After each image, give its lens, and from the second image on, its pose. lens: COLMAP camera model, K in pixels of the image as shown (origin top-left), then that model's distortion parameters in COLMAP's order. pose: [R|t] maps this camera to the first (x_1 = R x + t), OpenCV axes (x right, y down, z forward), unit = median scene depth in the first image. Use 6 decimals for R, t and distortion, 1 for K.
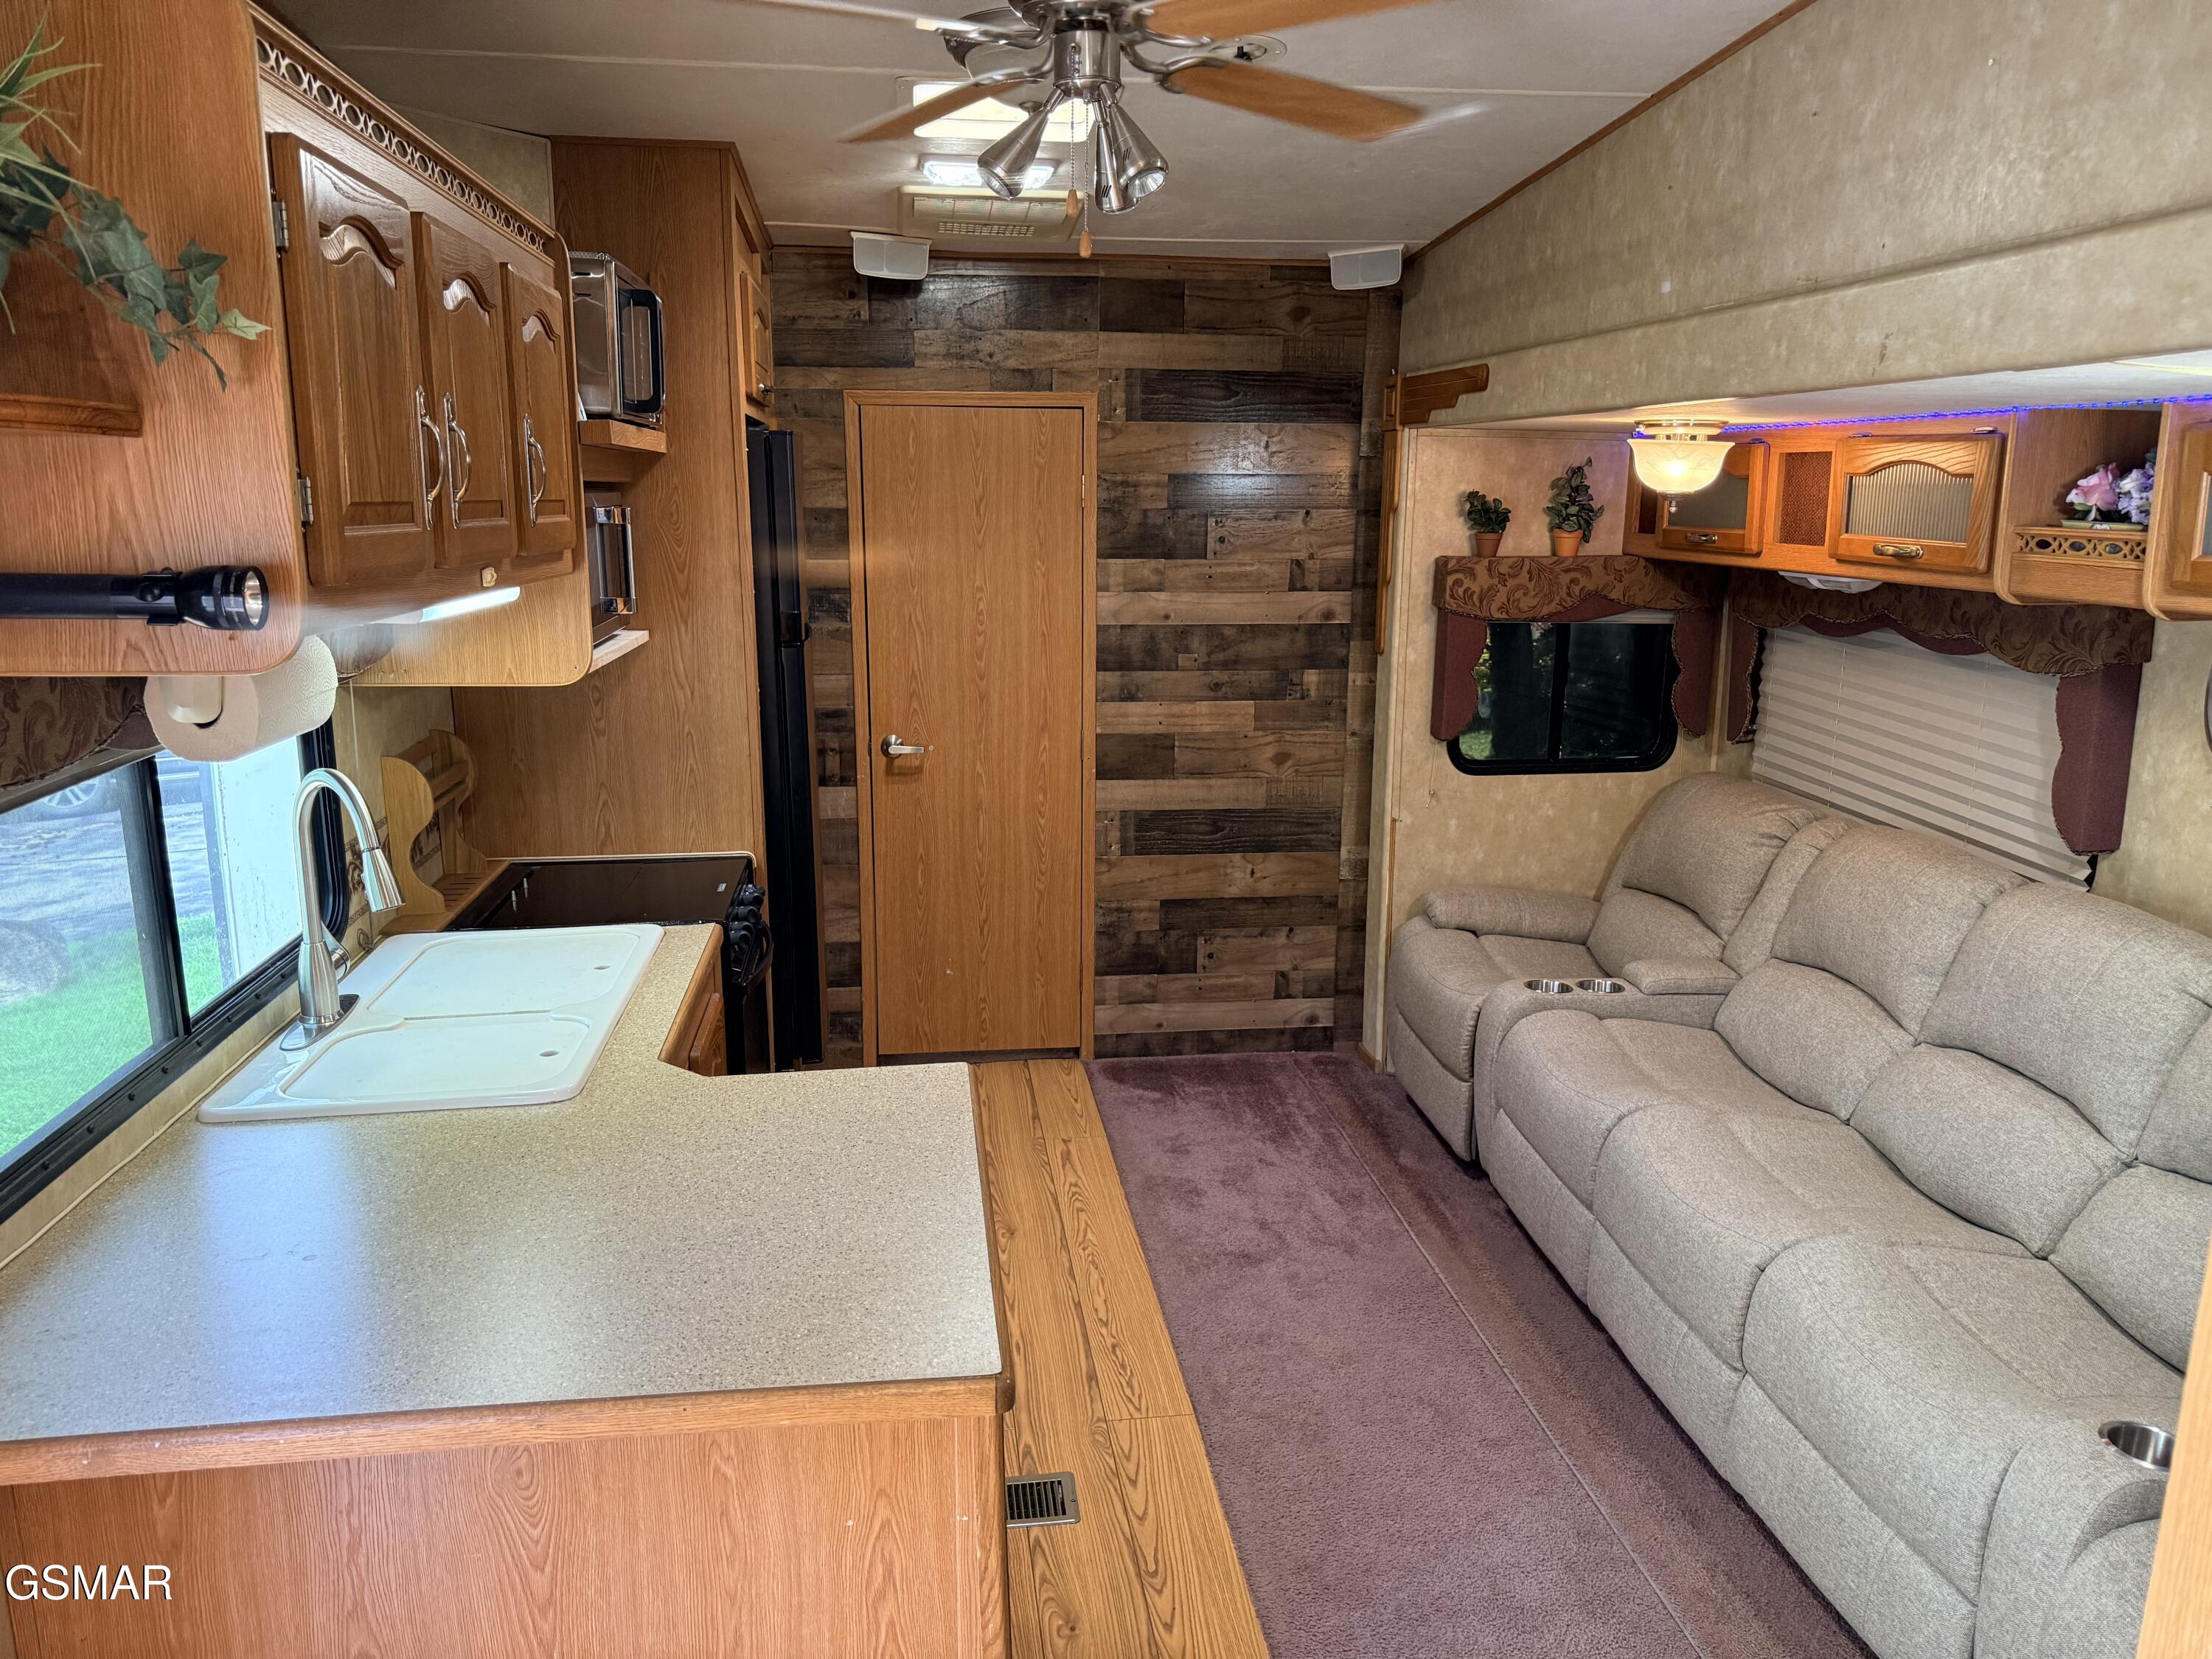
lens RADIAL K [[1554.9, 0, 1108.7], [0, 1554.9, 853.2], [0, 0, 1]] dist [0.056285, -0.060109]
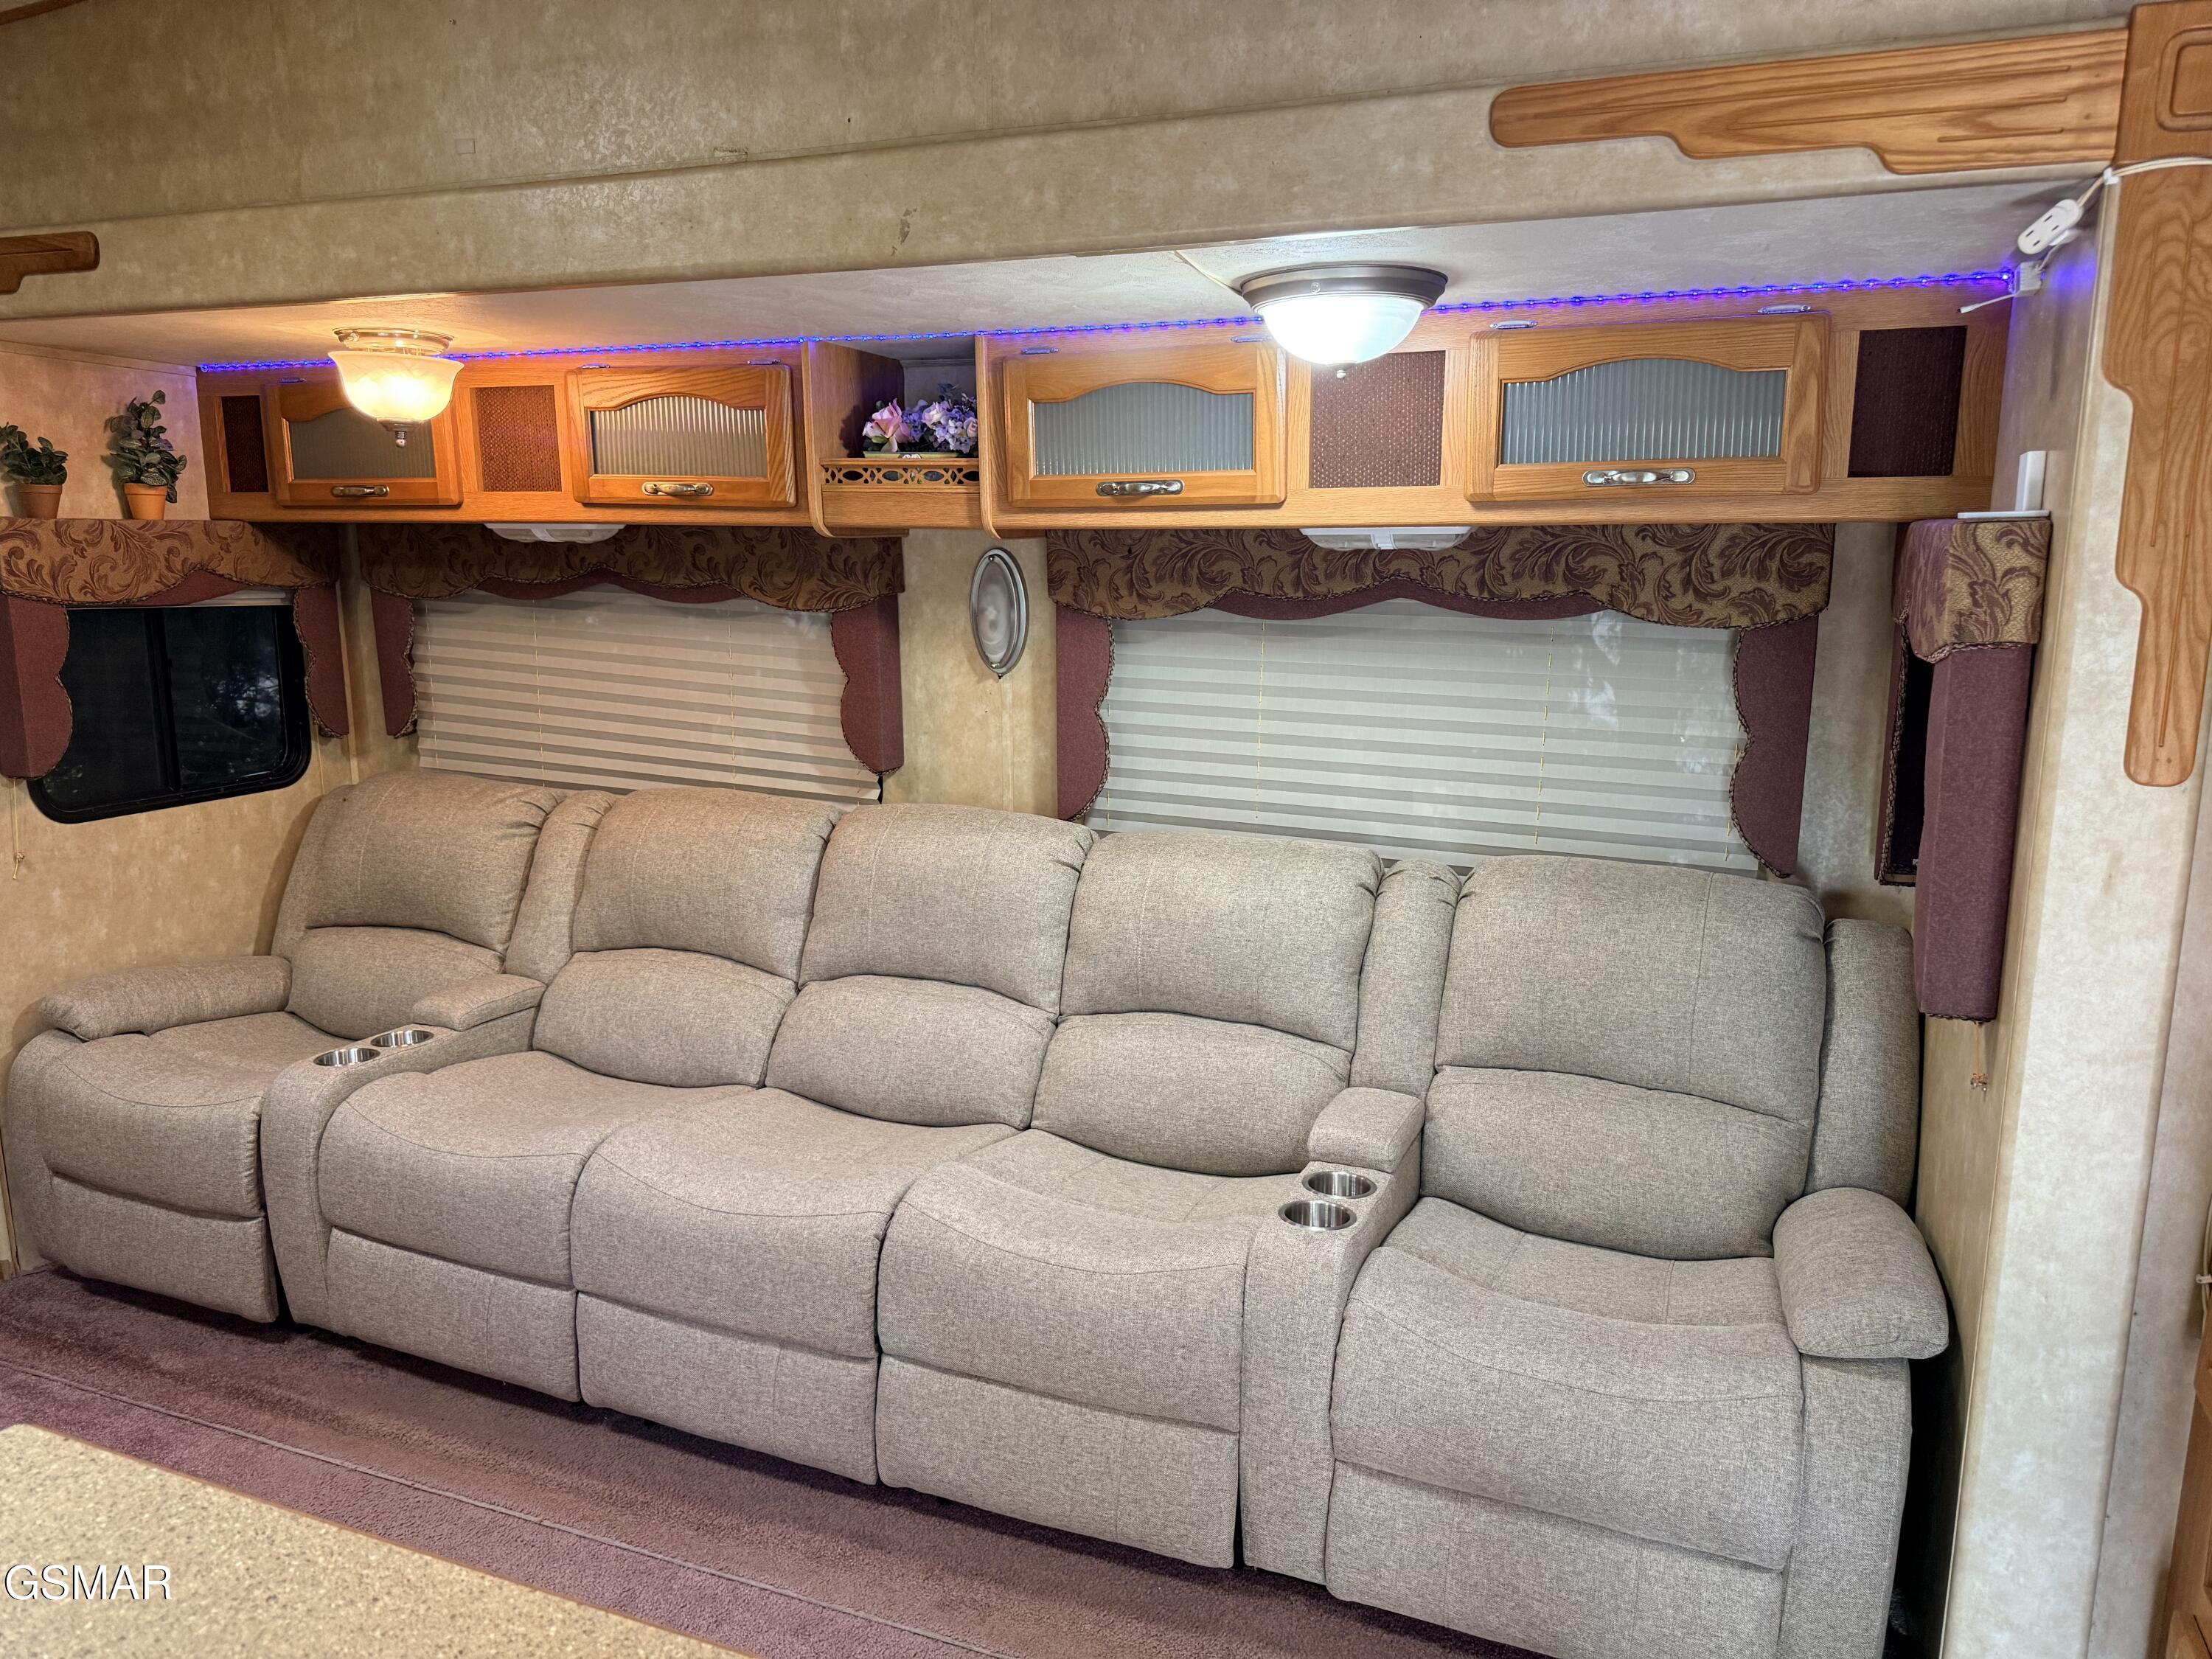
lens RADIAL K [[1531.5, 0, 1117.7], [0, 1531.5, 839.5], [0, 0, 1]] dist [0.074829, -0.108592]
pose [[0.484625, -0.168596, 0.858321, -0.177673], [0.197144, 0.977055, 0.080607, -0.006621], [-0.852217, 0.130149, 0.506743, 0.276522]]
